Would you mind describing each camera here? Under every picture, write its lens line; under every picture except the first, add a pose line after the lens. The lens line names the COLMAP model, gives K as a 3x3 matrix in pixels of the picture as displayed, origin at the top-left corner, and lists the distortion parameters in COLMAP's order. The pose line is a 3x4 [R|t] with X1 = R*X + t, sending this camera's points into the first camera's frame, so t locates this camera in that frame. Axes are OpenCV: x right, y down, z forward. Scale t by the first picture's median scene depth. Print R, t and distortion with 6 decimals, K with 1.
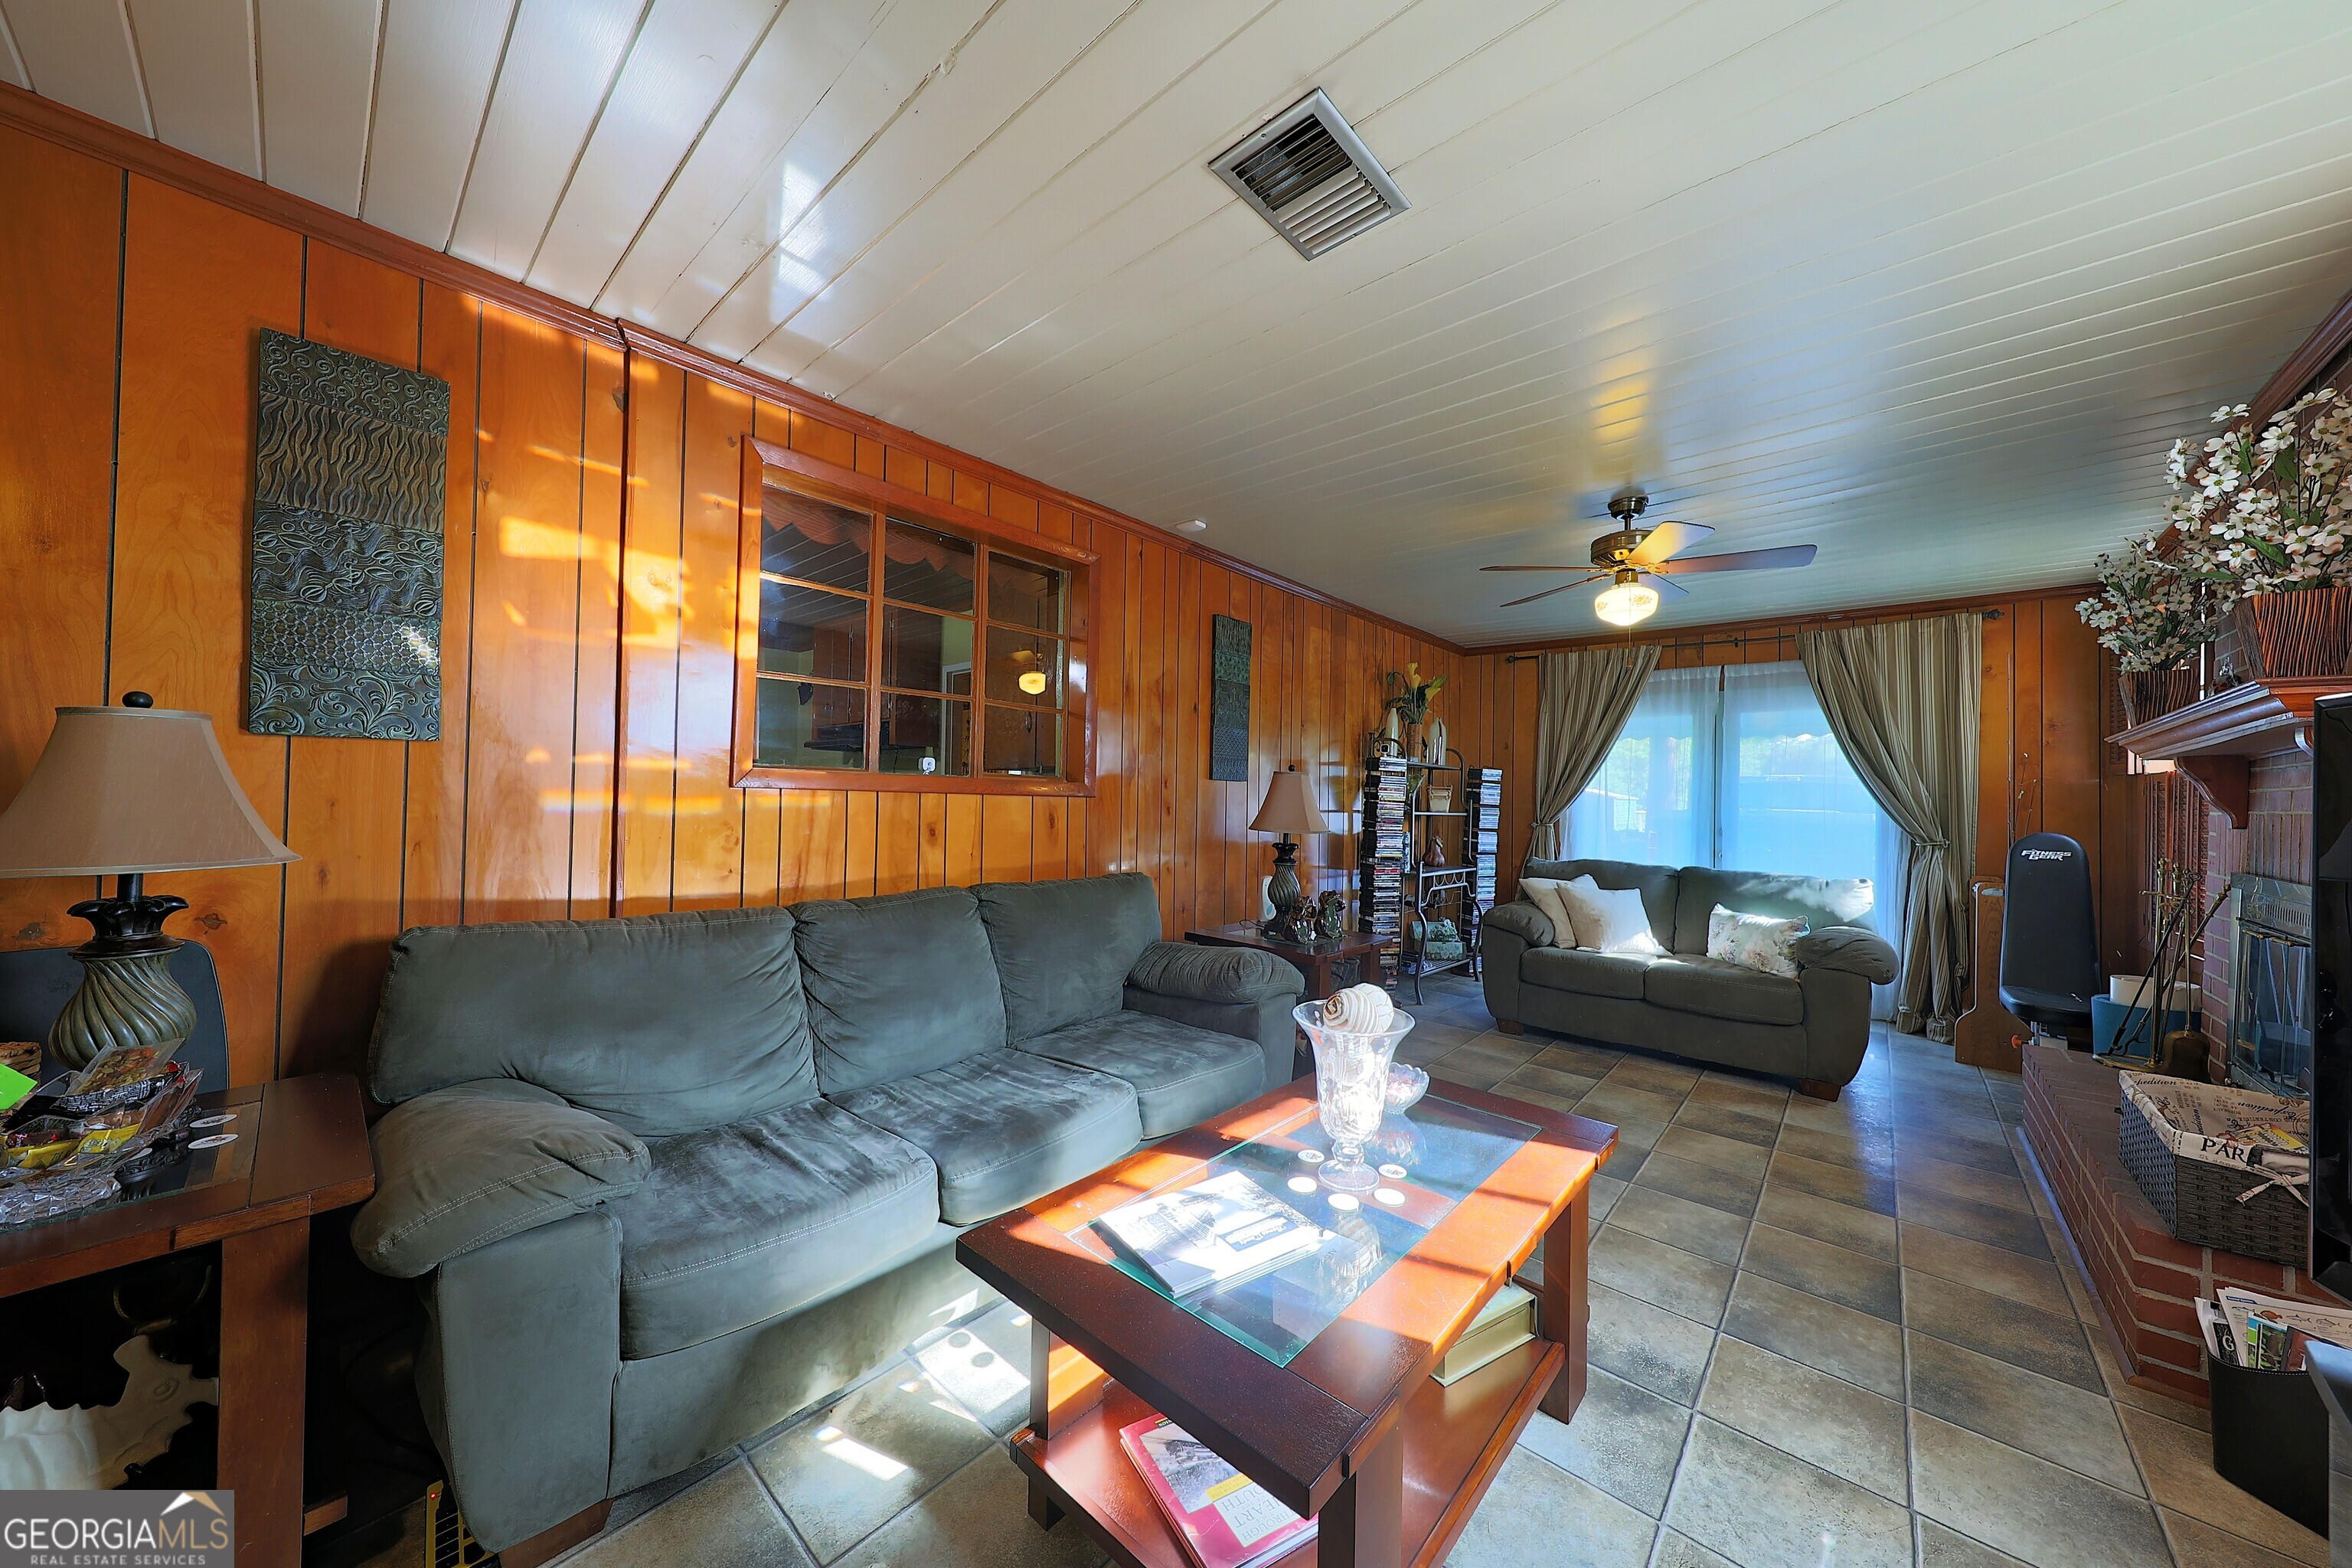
lens RADIAL K [[782.4, 0, 1191.8], [0, 782.4, 786.9], [0, 0, 1]] dist [0.004805, -0.001209]
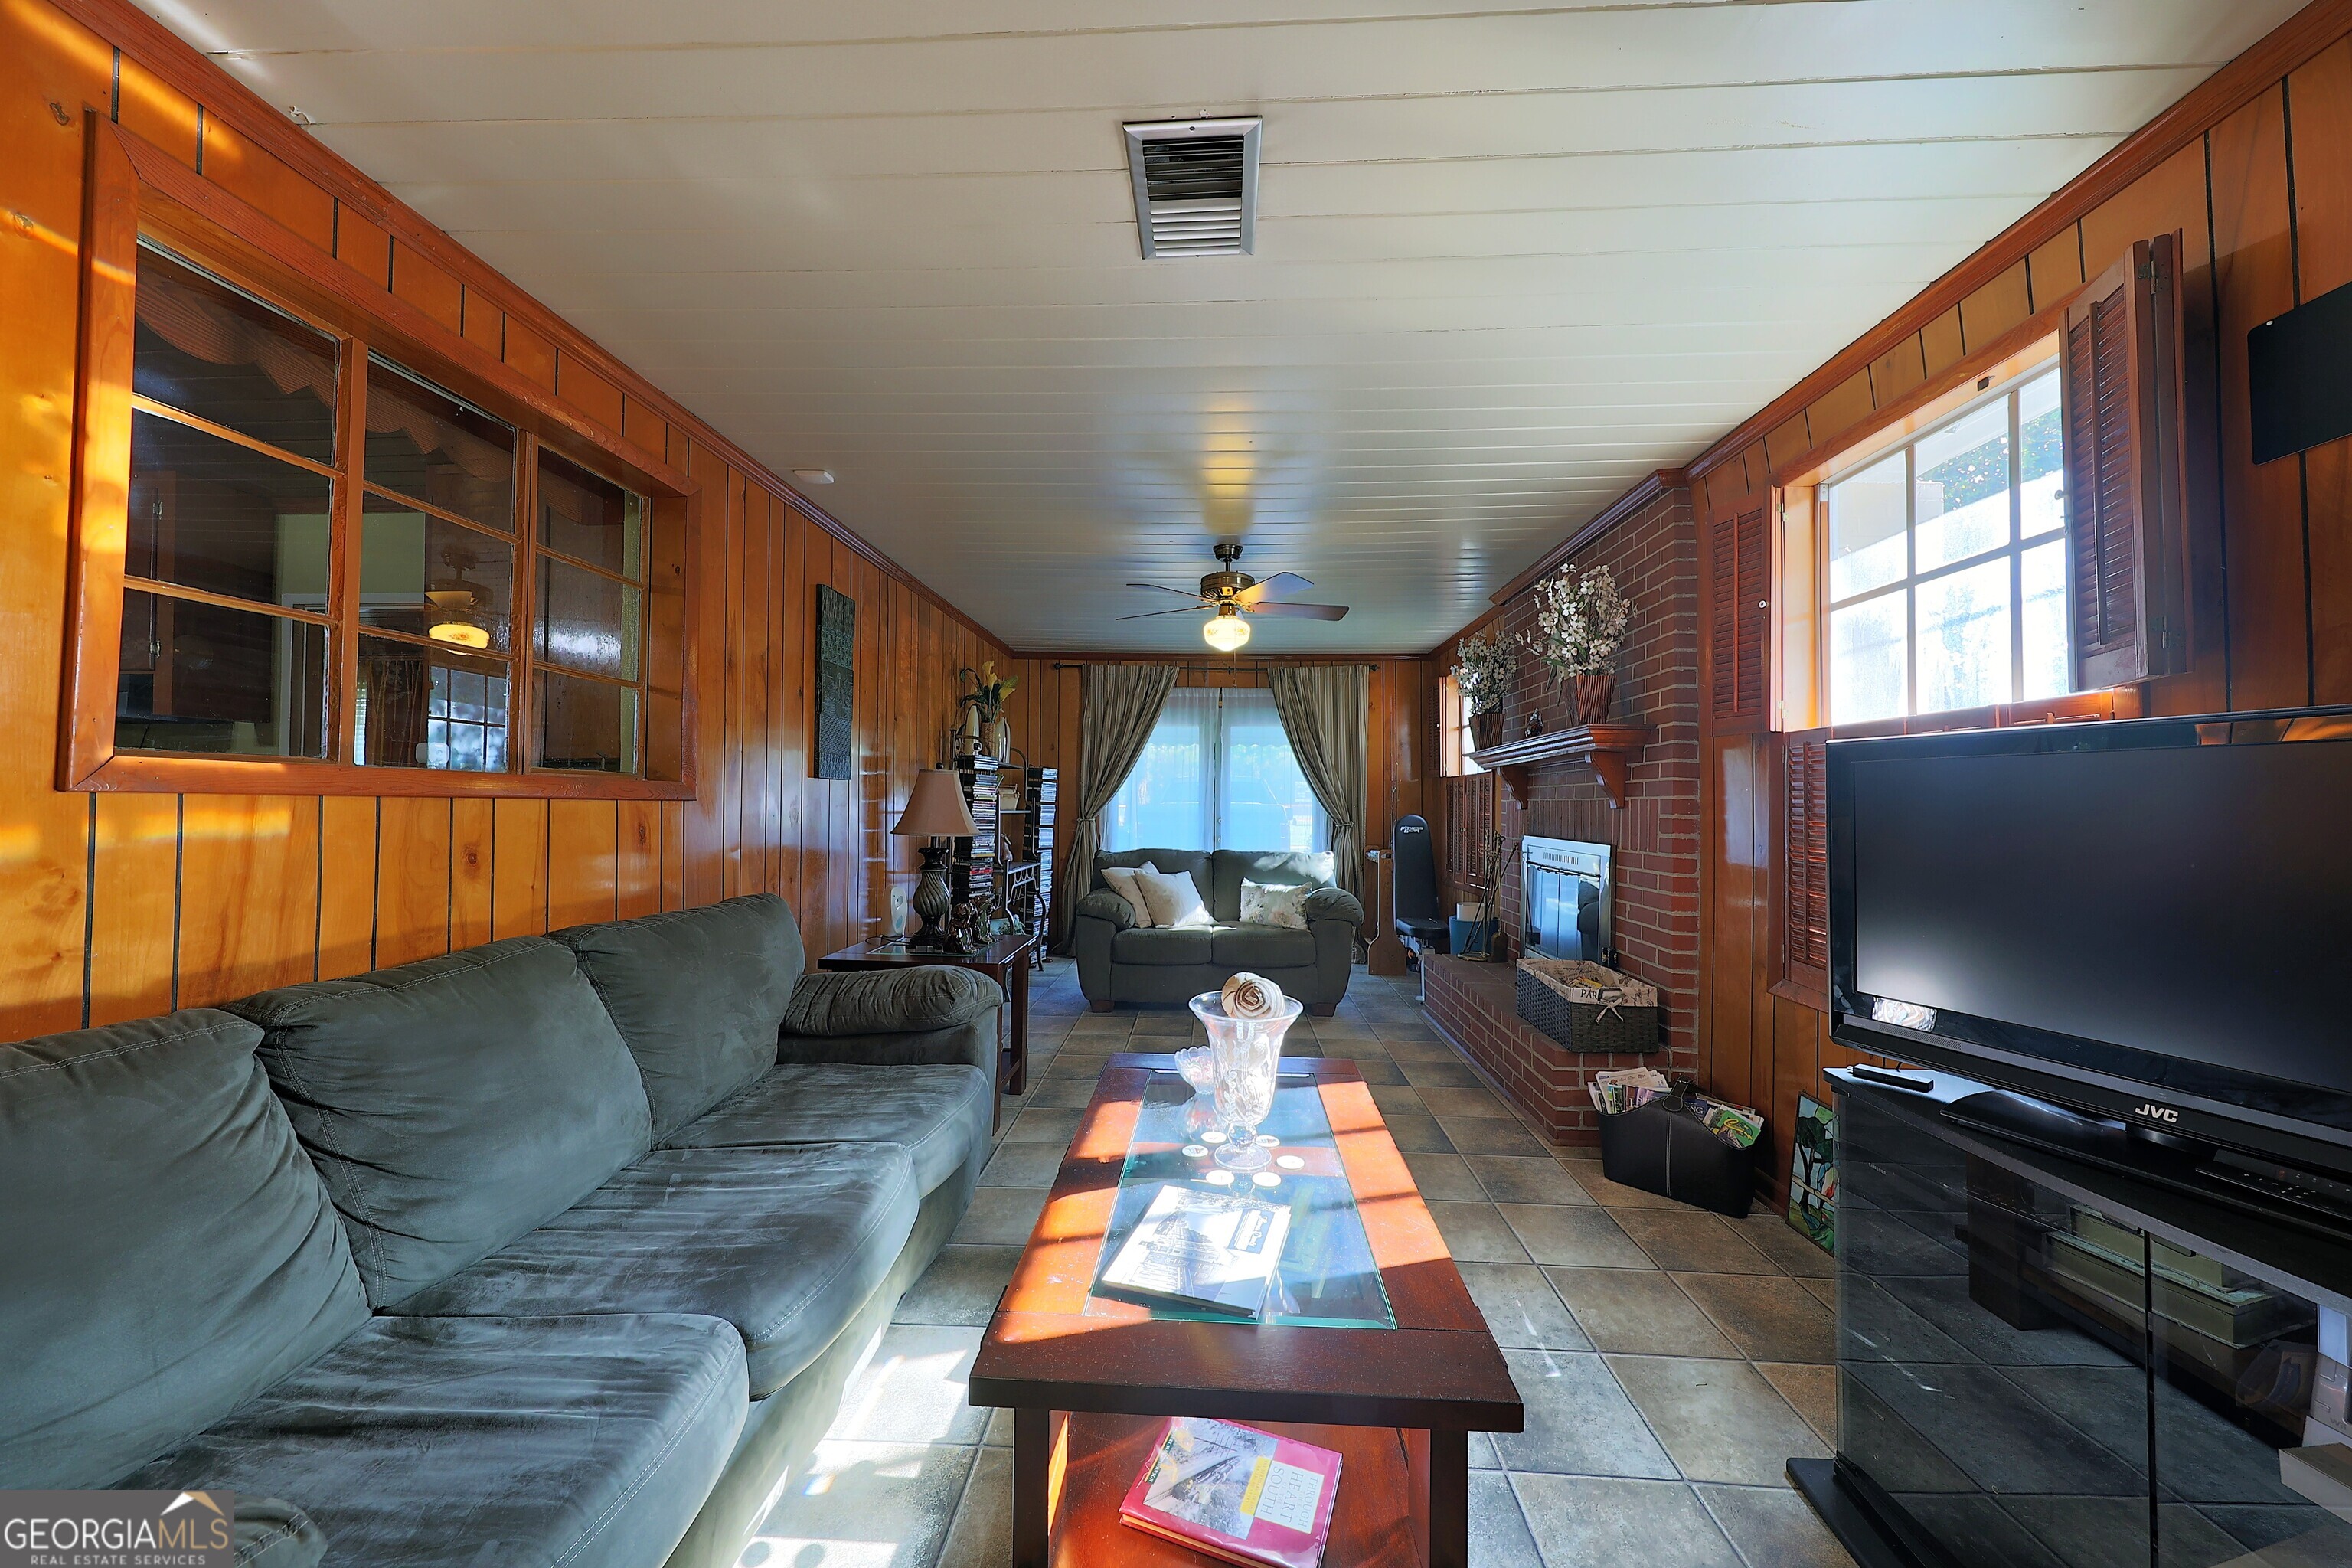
lens RADIAL K [[782.4, 0, 1180.8], [0, 782.4, 785.6], [0, 0, 1]] dist [0.004805, -0.001209]
pose [[0.783465, -0.002592, 0.621430, -0.295723], [0.001503, 0.999996, 0.002276, -0.003192], [-0.621434, -0.000849, 0.783466, 0.129023]]
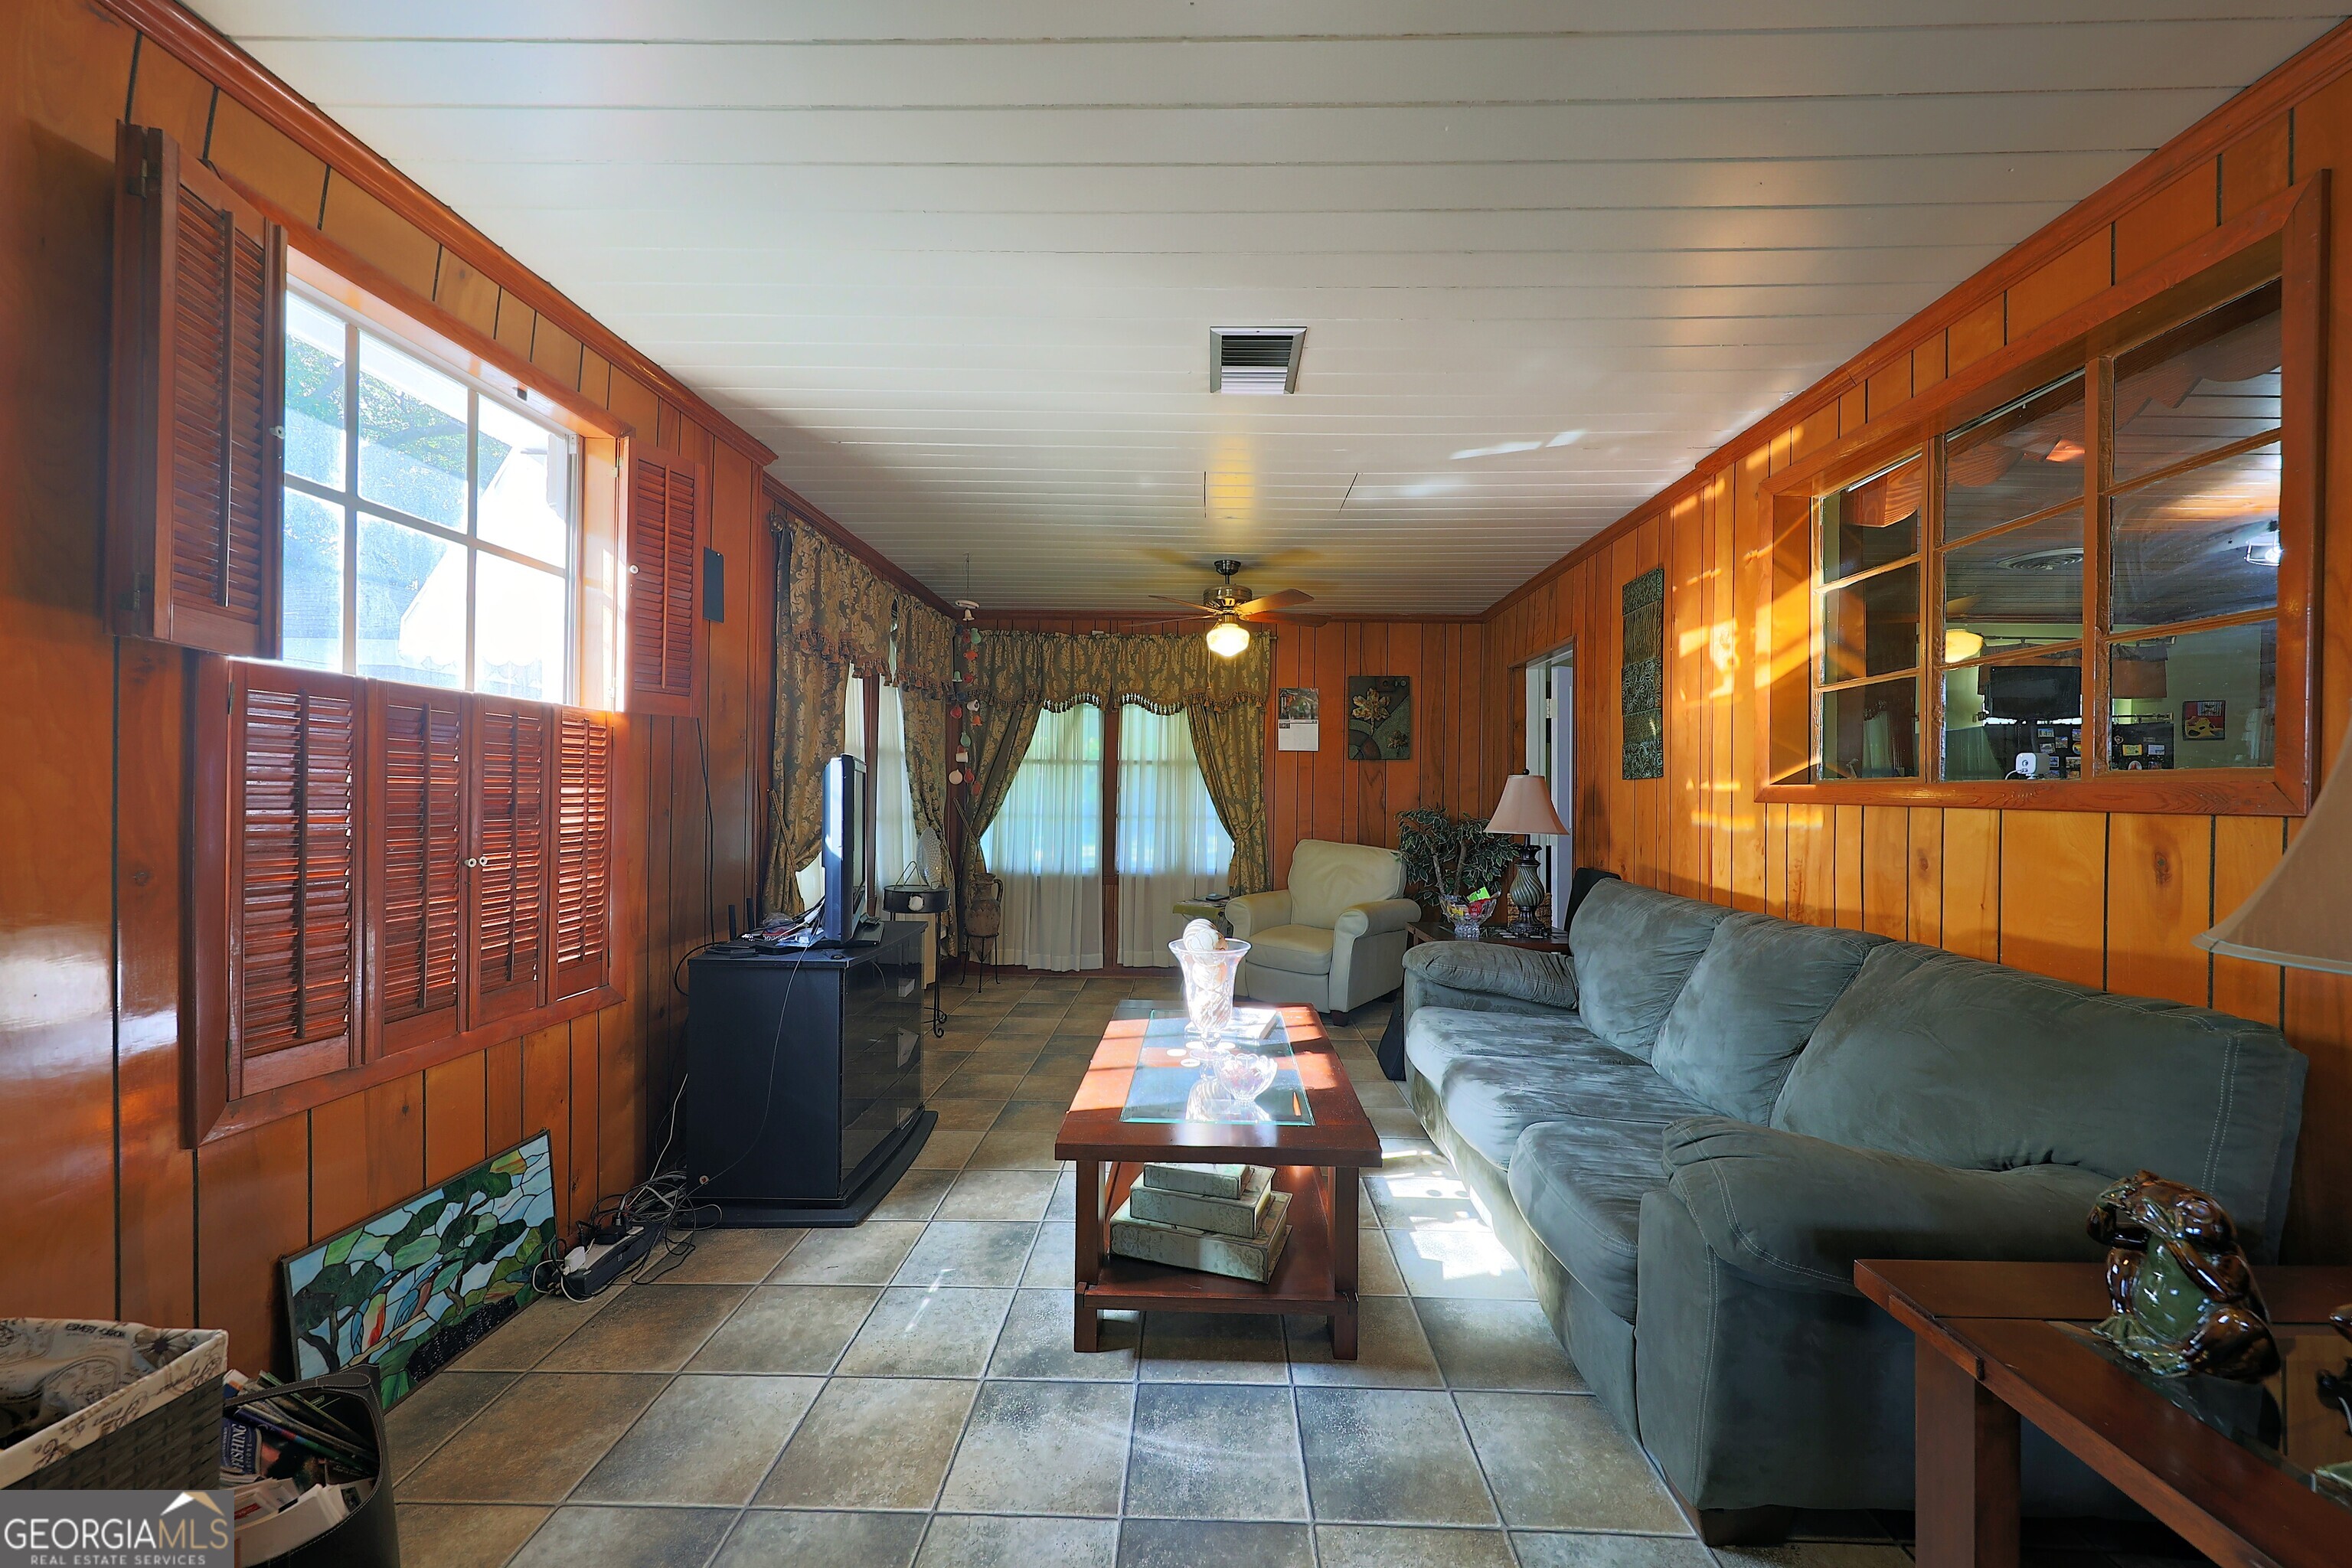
lens RADIAL K [[860.0, 0, 1186.9], [0, 860.0, 788.0], [0, 0, 1]] dist [0.005921, -0.000747]
pose [[-0.768433, -0.034602, -0.638994, 0.728839], [-0.017338, 0.999296, -0.033262, 0.029791], [0.639695, -0.014481, -0.768493, 1.263244]]
